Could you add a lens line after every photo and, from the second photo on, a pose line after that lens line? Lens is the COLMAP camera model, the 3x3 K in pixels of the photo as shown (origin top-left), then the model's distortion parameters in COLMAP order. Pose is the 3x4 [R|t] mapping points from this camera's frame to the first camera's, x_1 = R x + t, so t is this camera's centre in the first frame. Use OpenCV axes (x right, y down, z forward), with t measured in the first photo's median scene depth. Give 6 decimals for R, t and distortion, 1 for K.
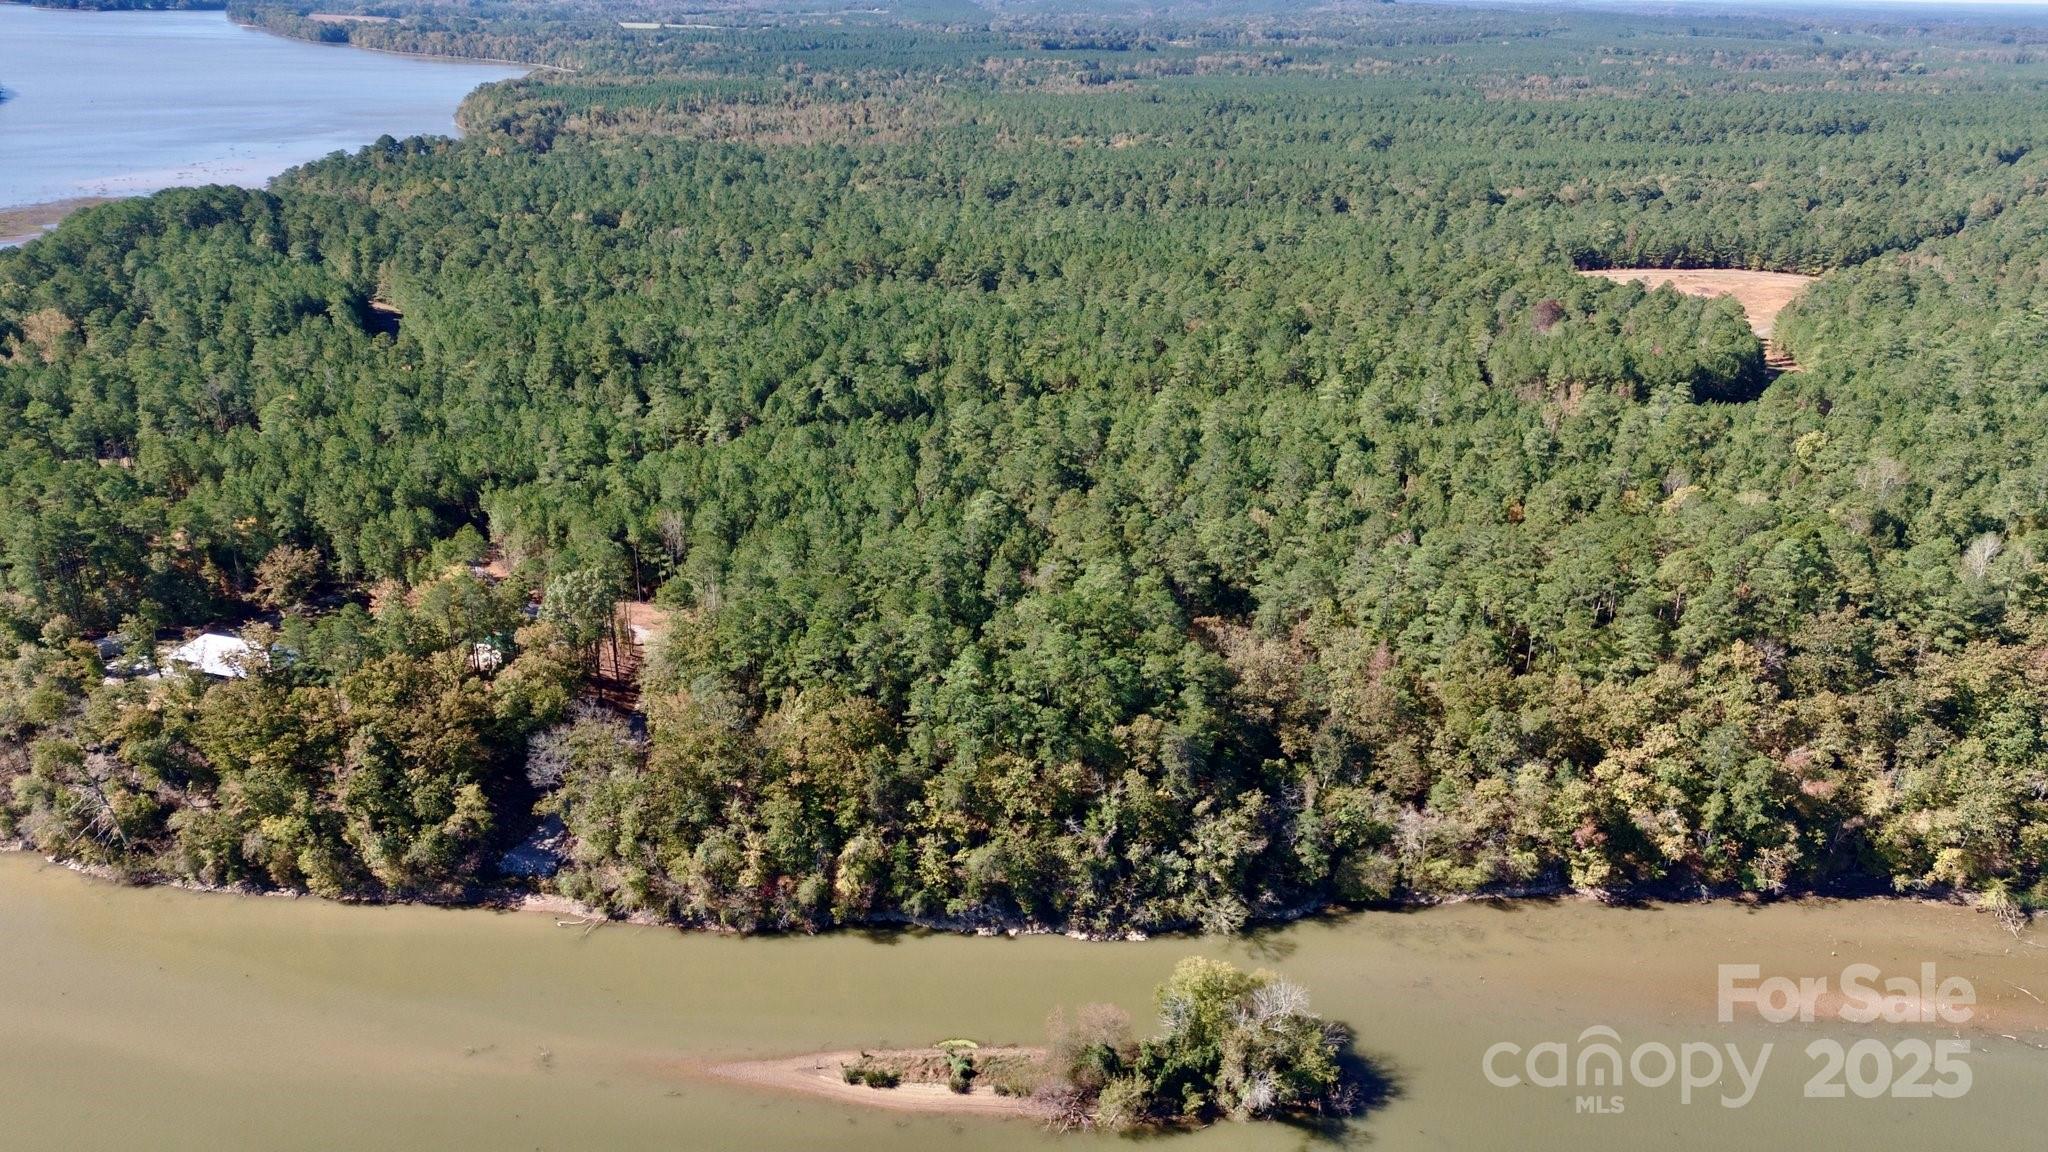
lens RADIAL K [[1531.5, 0, 1024.0], [0, 1531.5, 576.0], [0, 0, 1]] dist [0.080773, -0.002773]
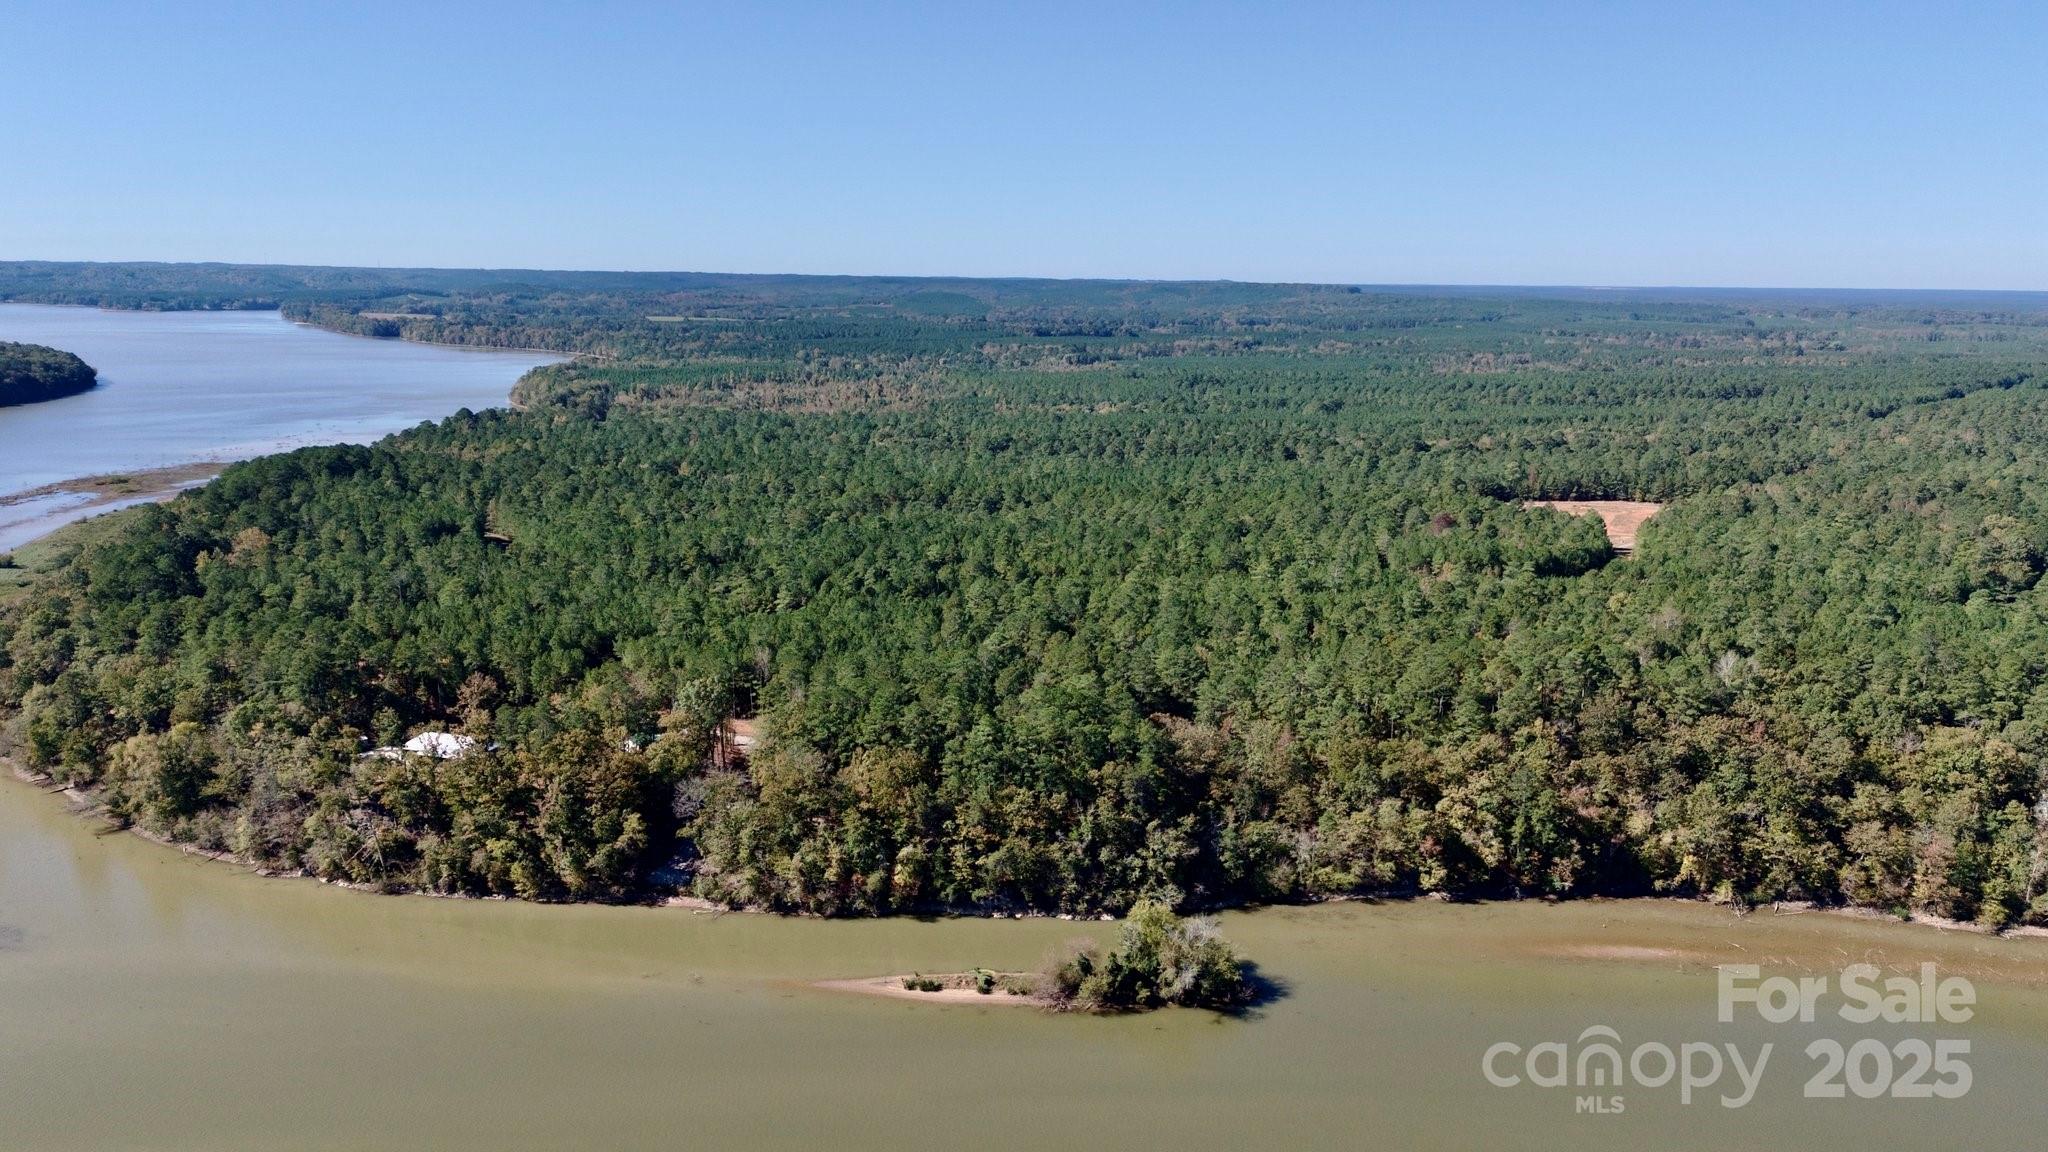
lens RADIAL K [[1472.3, 0, 1024.0], [0, 1472.3, 576.0], [0, 0, 1]] dist [0.147512, -0.001296]
pose [[0.999950, -0.009702, 0.002489, -0.002455], [0.009982, 0.985897, -0.167054, 0.137024], [-0.000833, 0.167070, 0.985945, -0.343981]]
